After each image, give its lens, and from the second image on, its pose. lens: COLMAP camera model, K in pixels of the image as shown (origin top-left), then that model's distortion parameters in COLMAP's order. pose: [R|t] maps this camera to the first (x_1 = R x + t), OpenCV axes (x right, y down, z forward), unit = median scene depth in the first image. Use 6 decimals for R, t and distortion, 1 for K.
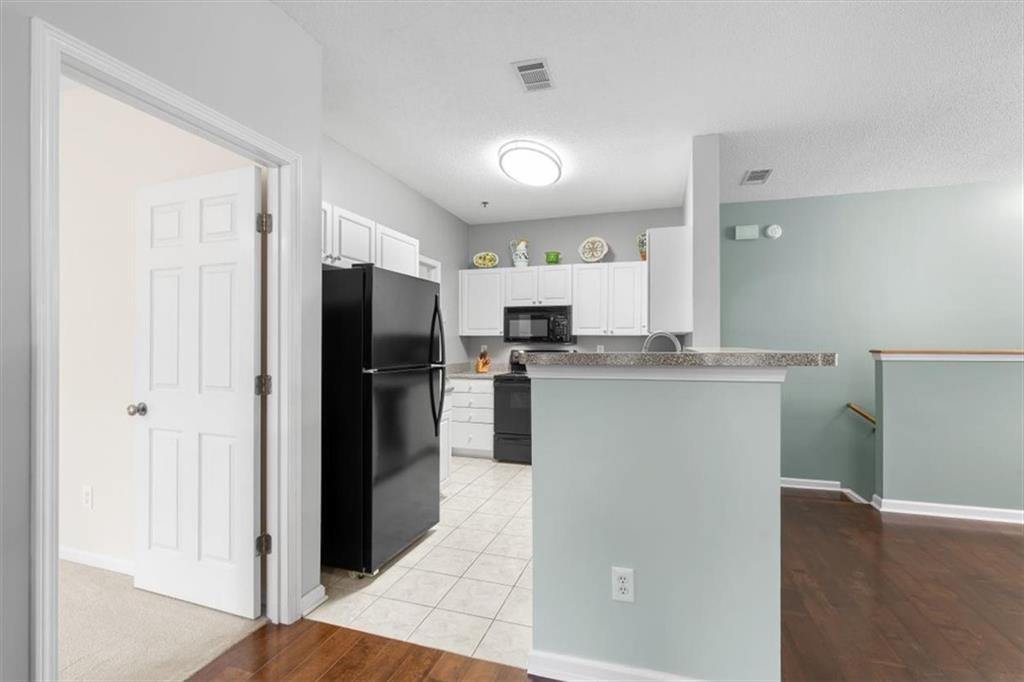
lens RADIAL K [[460.2, 0, 512.0], [0, 460.2, 341.0], [0, 0, 1]] dist [-0.001335, 0.000155]
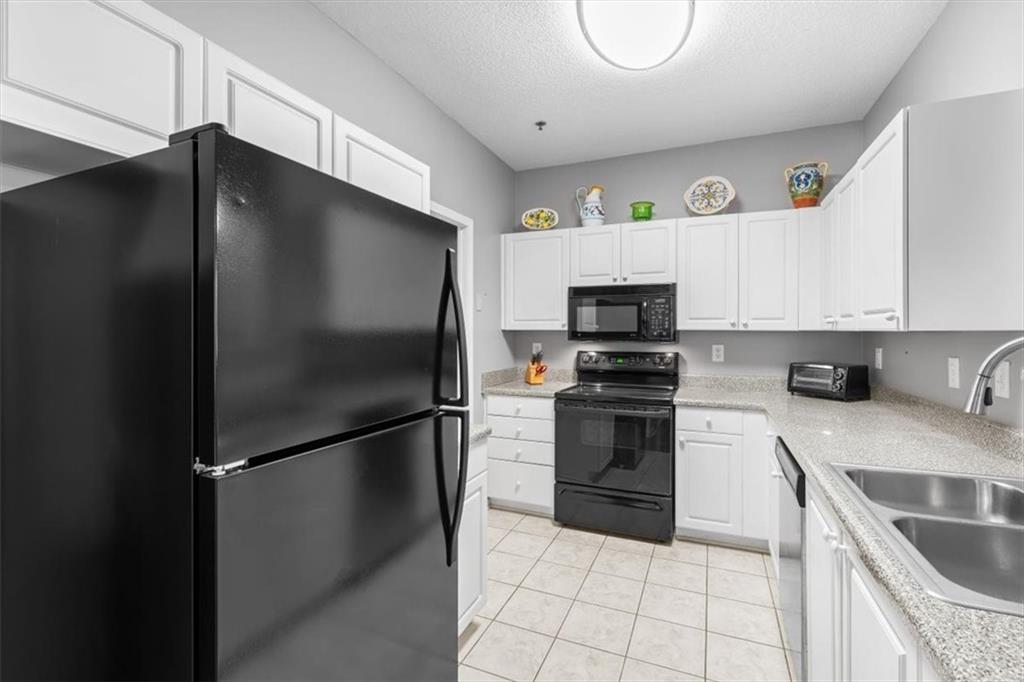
lens RADIAL K [[460.6, 0, 515.3], [0, 460.6, 334.9], [0, 0, 1]] dist [-0.001583, -0.000144]
pose [[0.996250, 0.000126, -0.086522, -0.036056], [0.001173, 0.999887, 0.014973, -0.014753], [0.086514, -0.015018, 0.996137, 0.332393]]
